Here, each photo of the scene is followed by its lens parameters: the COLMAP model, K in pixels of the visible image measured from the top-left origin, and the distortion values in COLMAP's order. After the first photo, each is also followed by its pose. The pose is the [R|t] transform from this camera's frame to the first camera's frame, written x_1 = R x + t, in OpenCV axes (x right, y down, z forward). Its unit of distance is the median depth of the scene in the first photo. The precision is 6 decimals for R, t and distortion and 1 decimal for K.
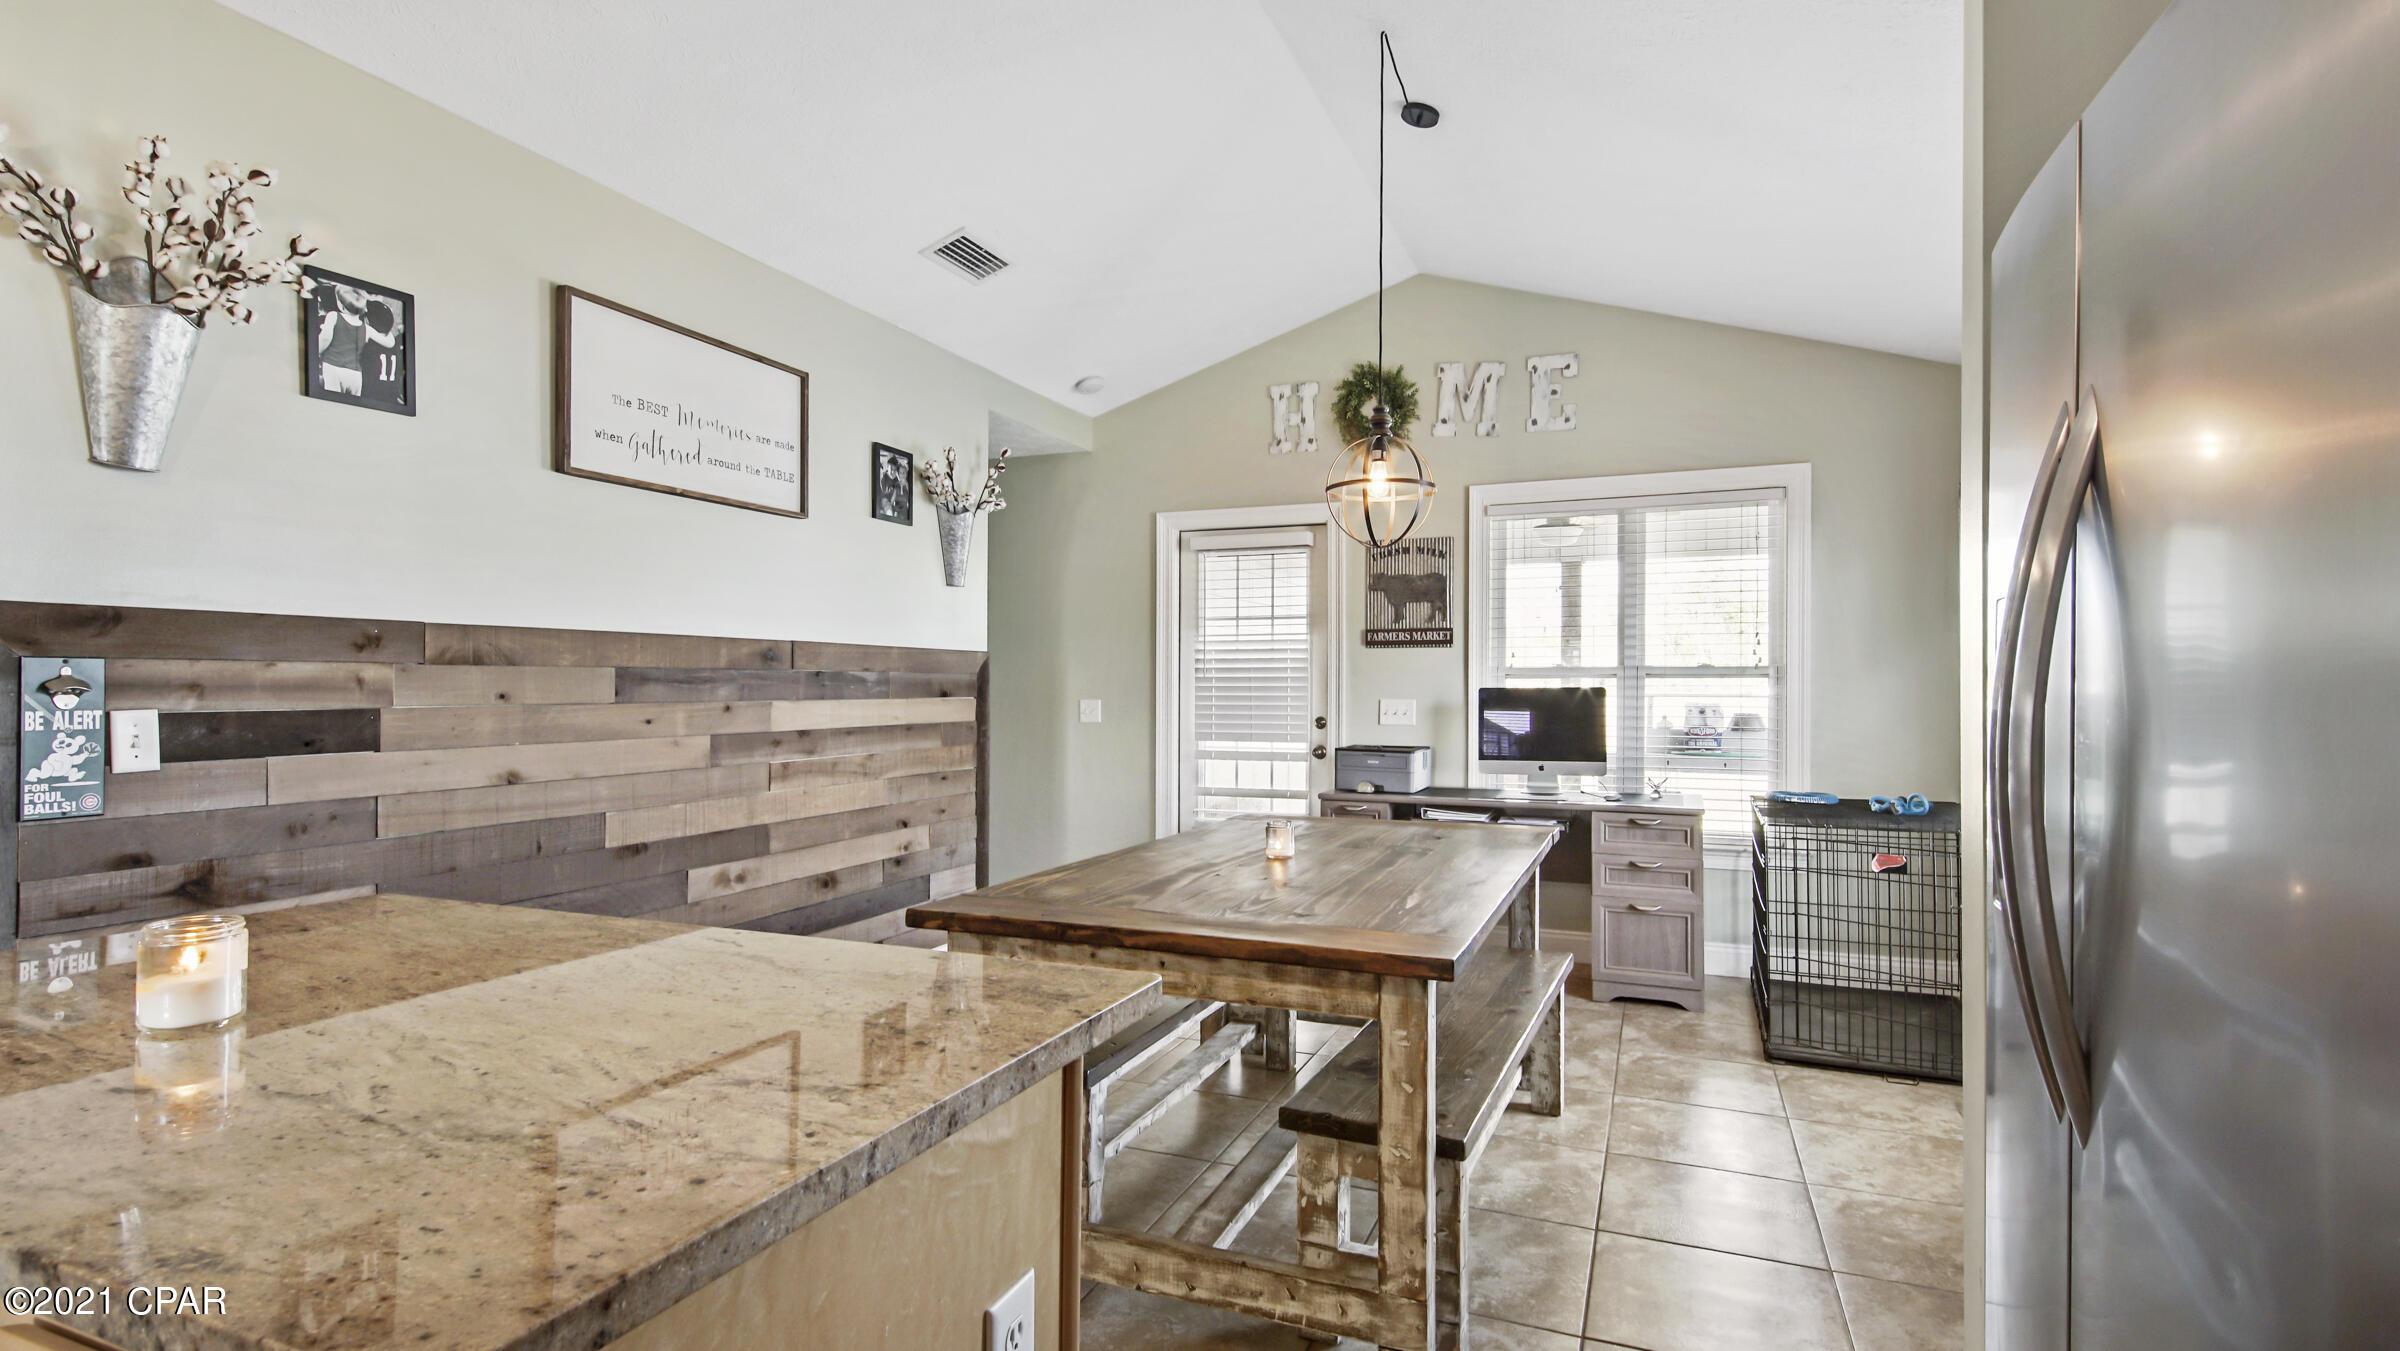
lens RADIAL K [[1157.6, 0, 1186.7], [0, 1157.6, 708.2], [0, 0, 1]] dist [0.045523, -0.029938]
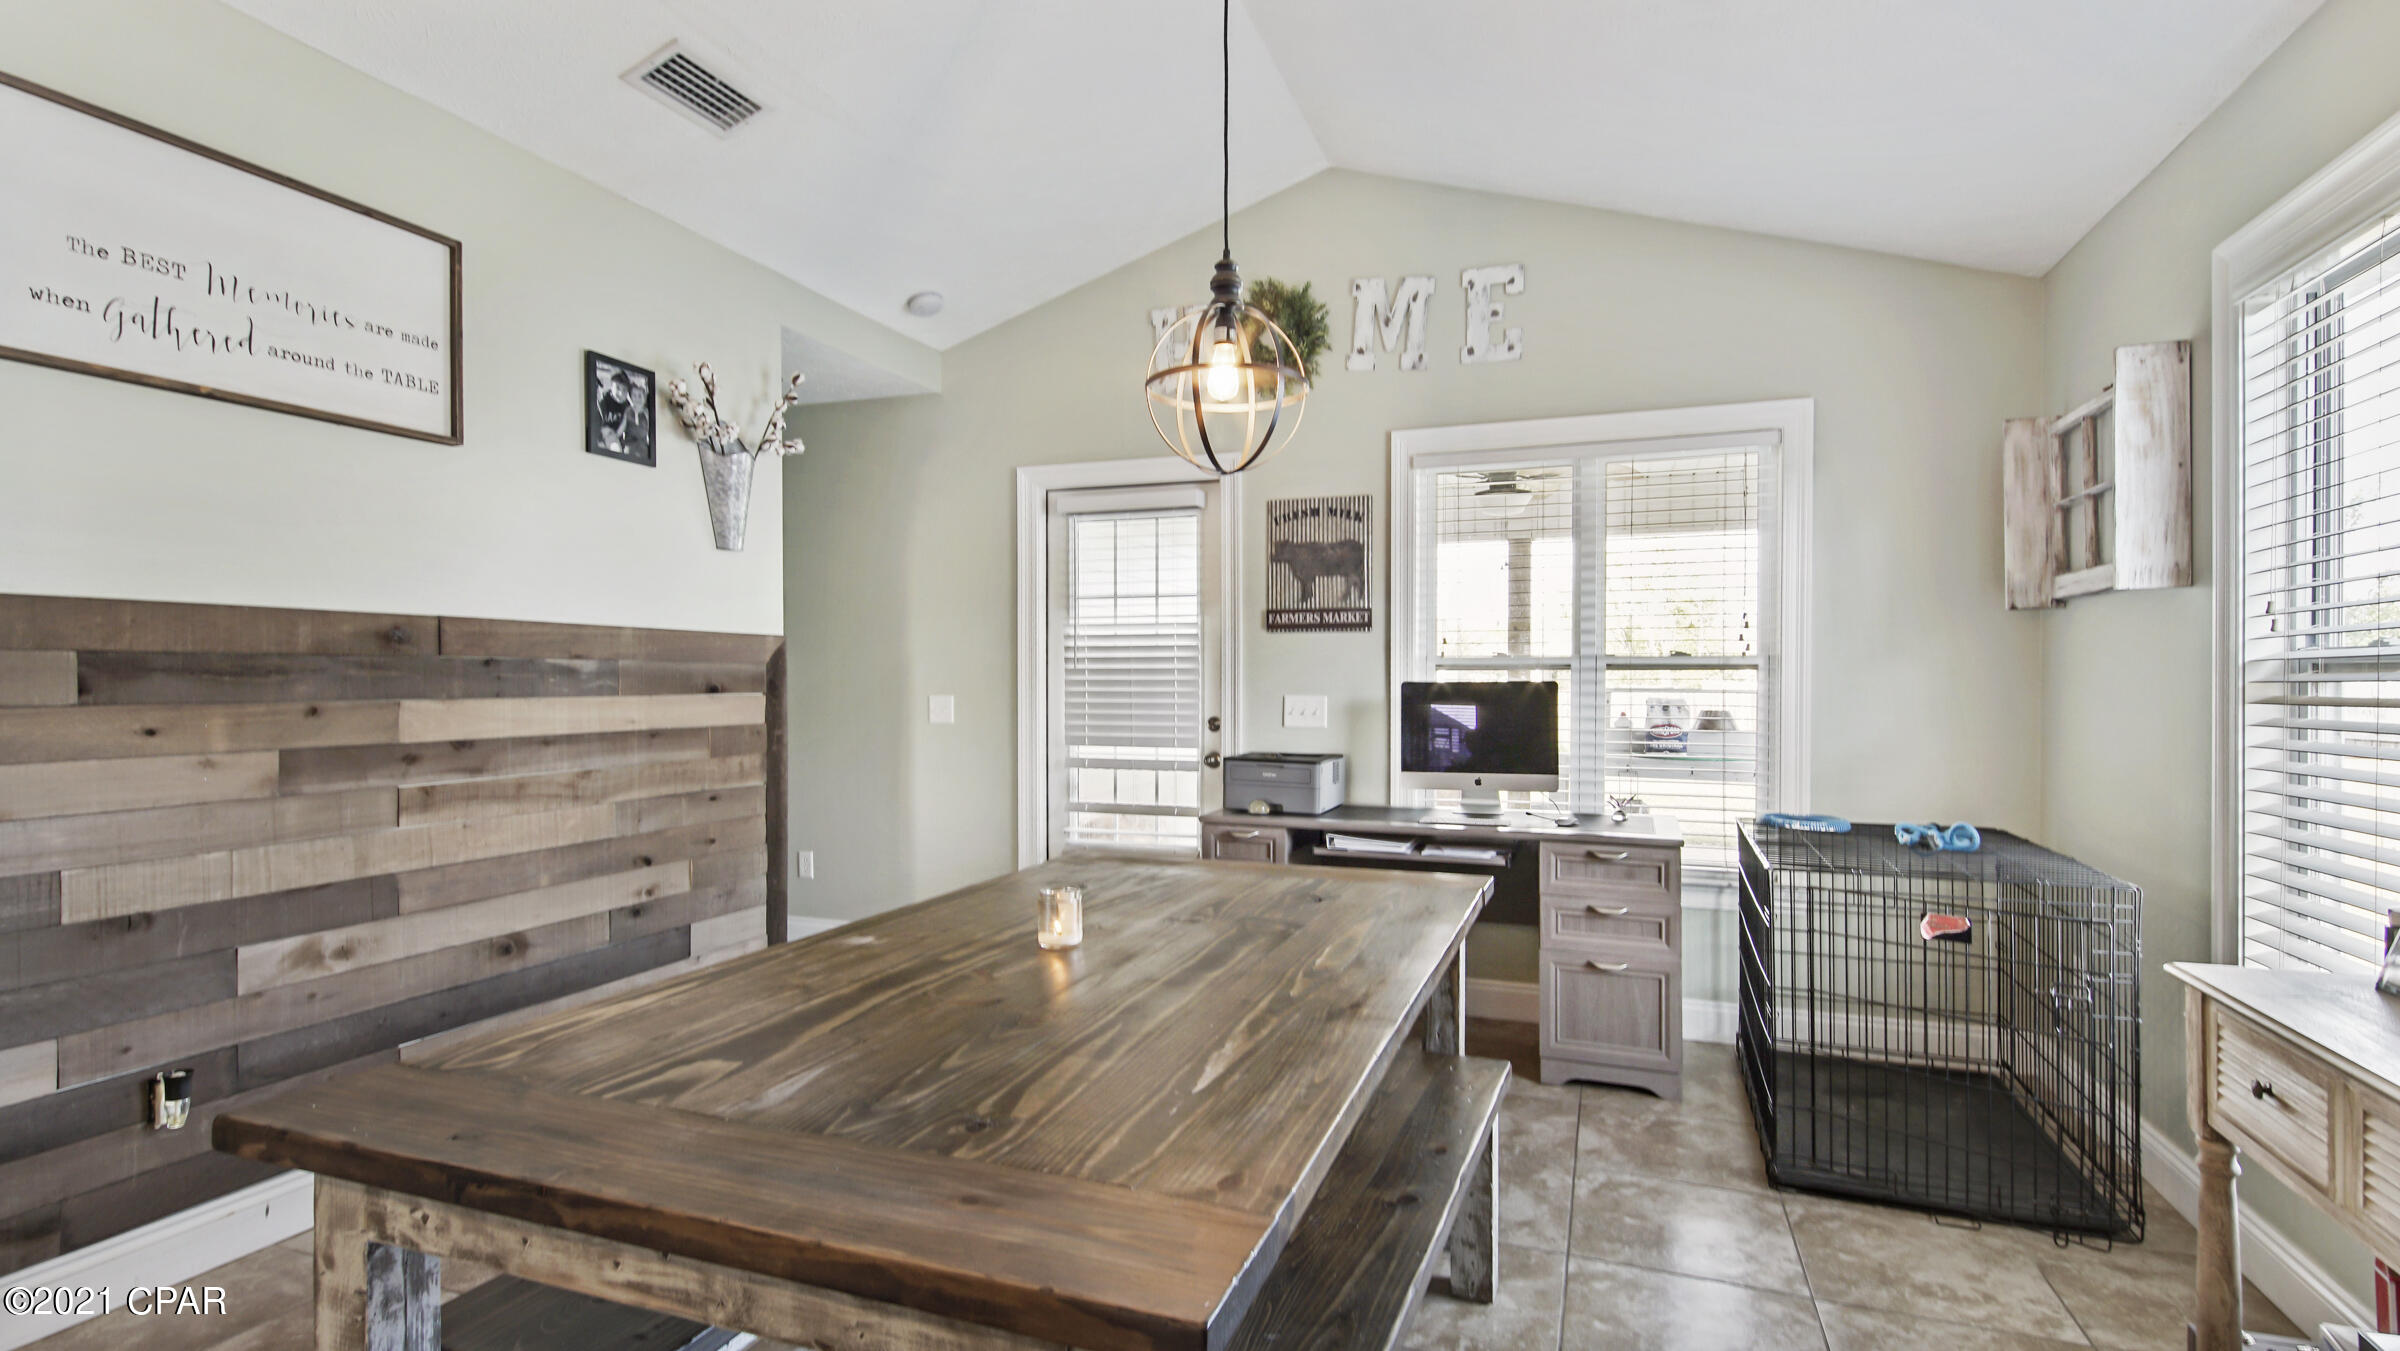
lens RADIAL K [[1122.8, 0, 1199.0], [0, 1122.8, 704.0], [0, 0, 1]] dist [0.043083, -0.027194]
pose [[0.999301, 0.000057, 0.037378, 0.085588], [-0.000192, 0.999993, 0.003631, -0.005285], [-0.037378, -0.003636, 0.999295, 0.237000]]
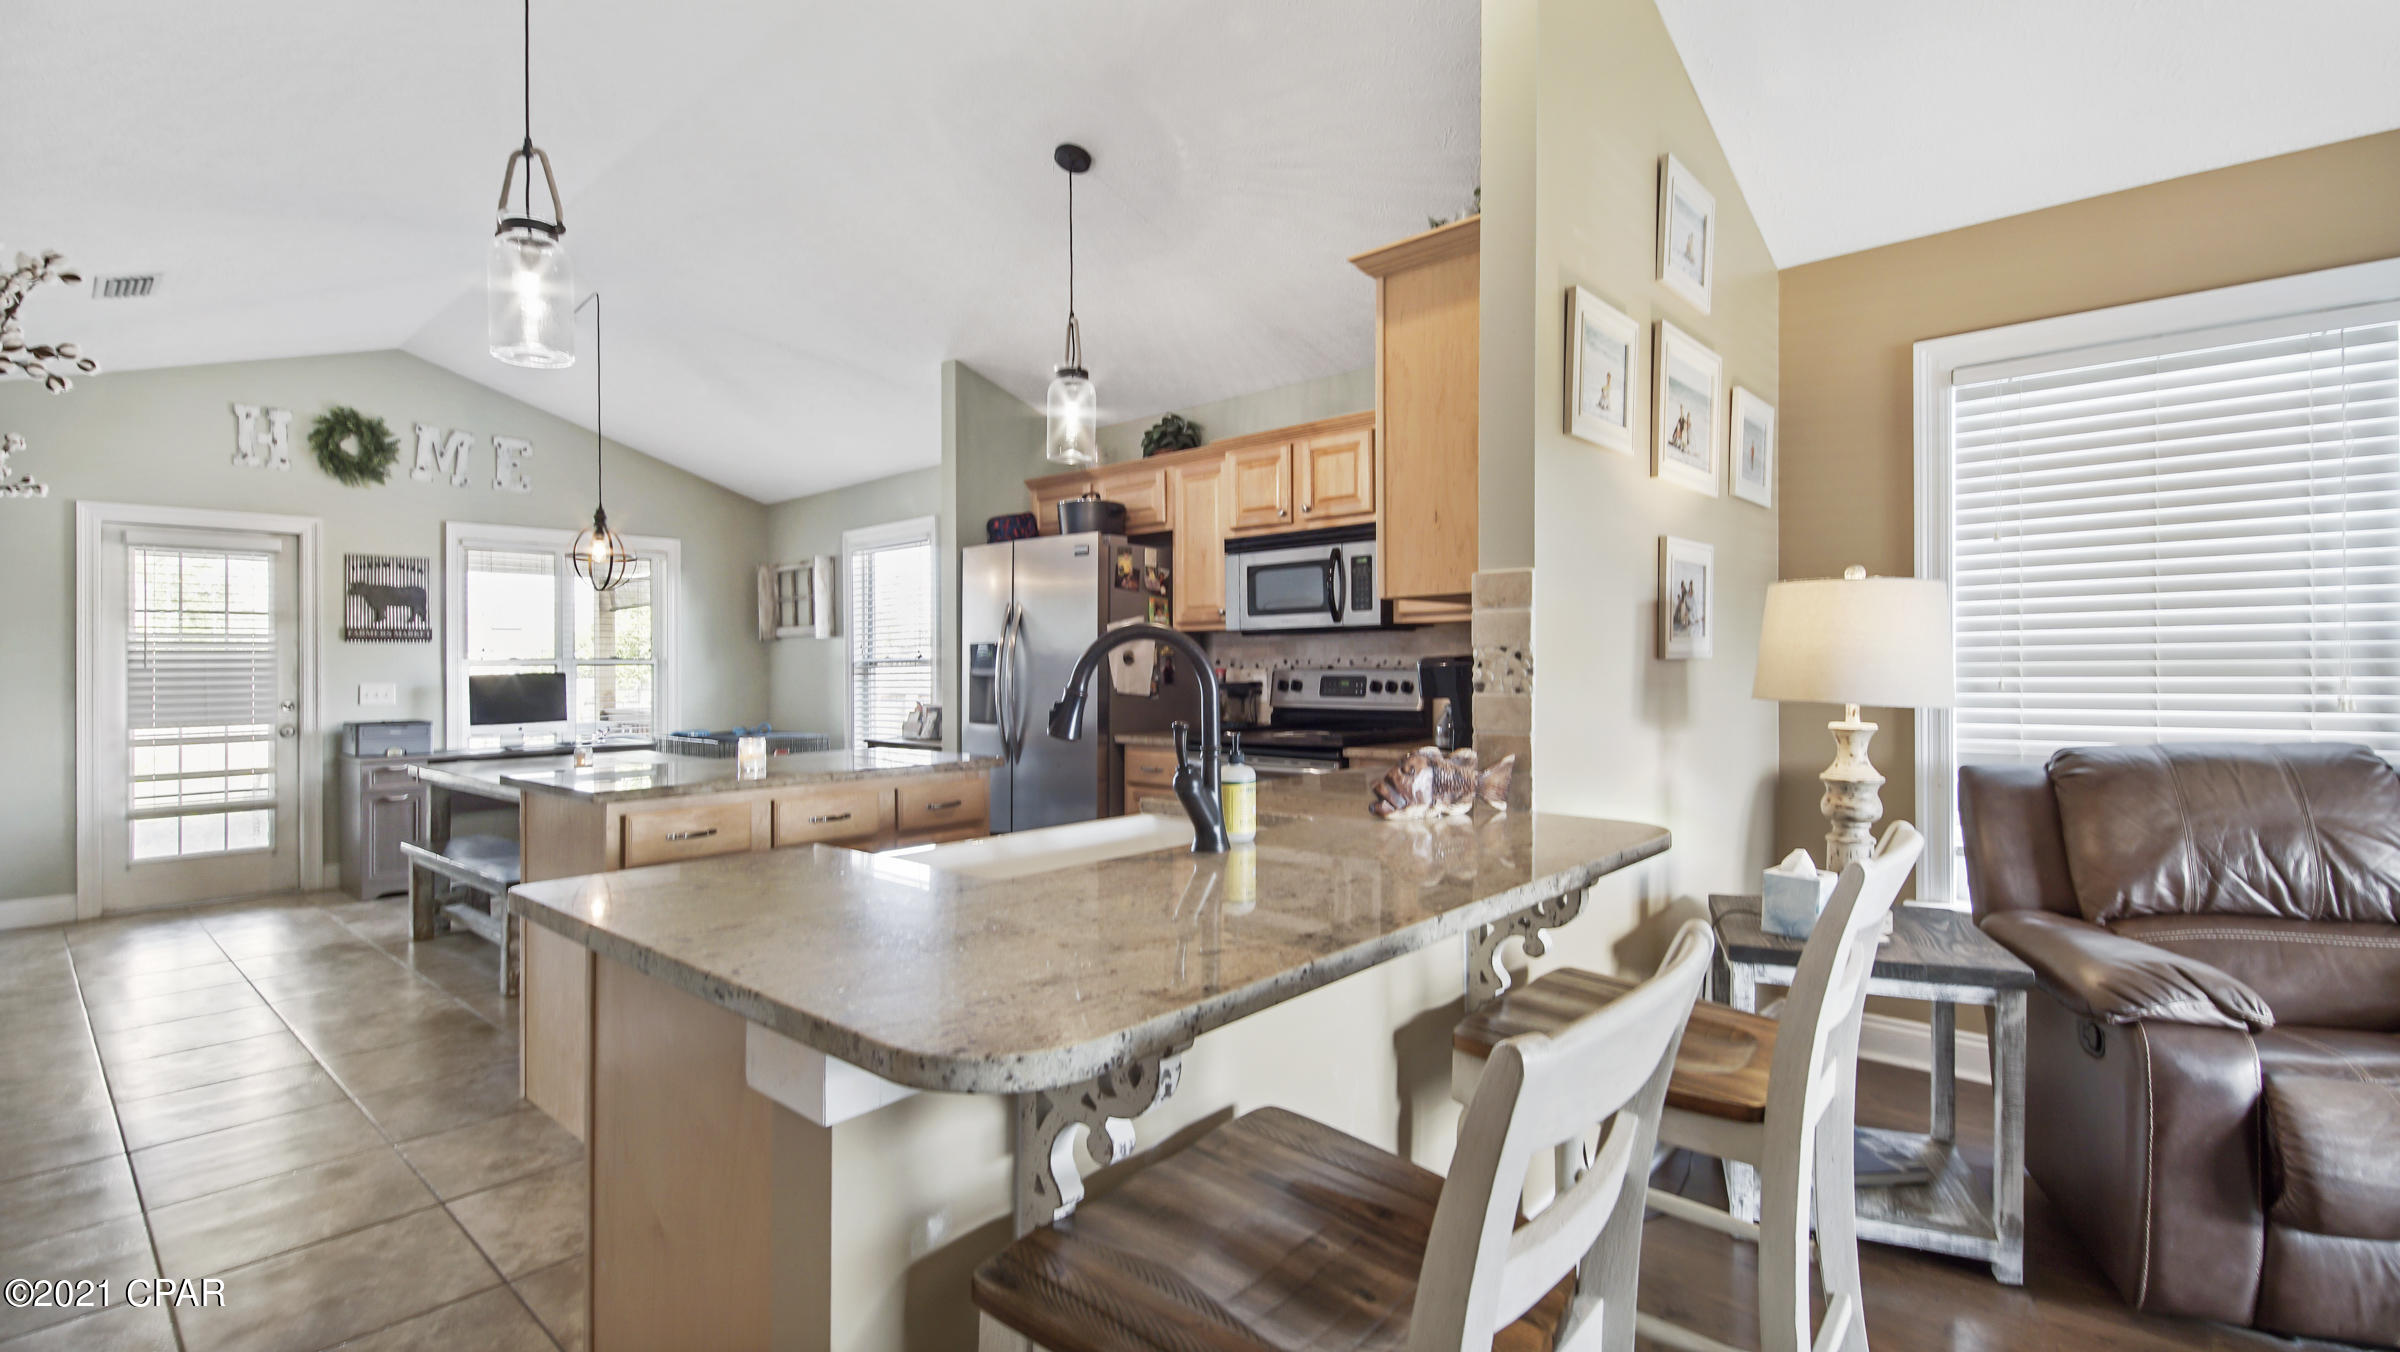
lens RADIAL K [[1066.0, 0, 1189.2], [0, 1066.0, 664.3], [0, 0, 1]] dist [0.038954, -0.022448]
pose [[0.343434, -0.004411, 0.939167, -0.660299], [0.029746, 0.999538, -0.006183, 0.004283], [-0.938706, 0.030060, 0.343406, -0.223883]]
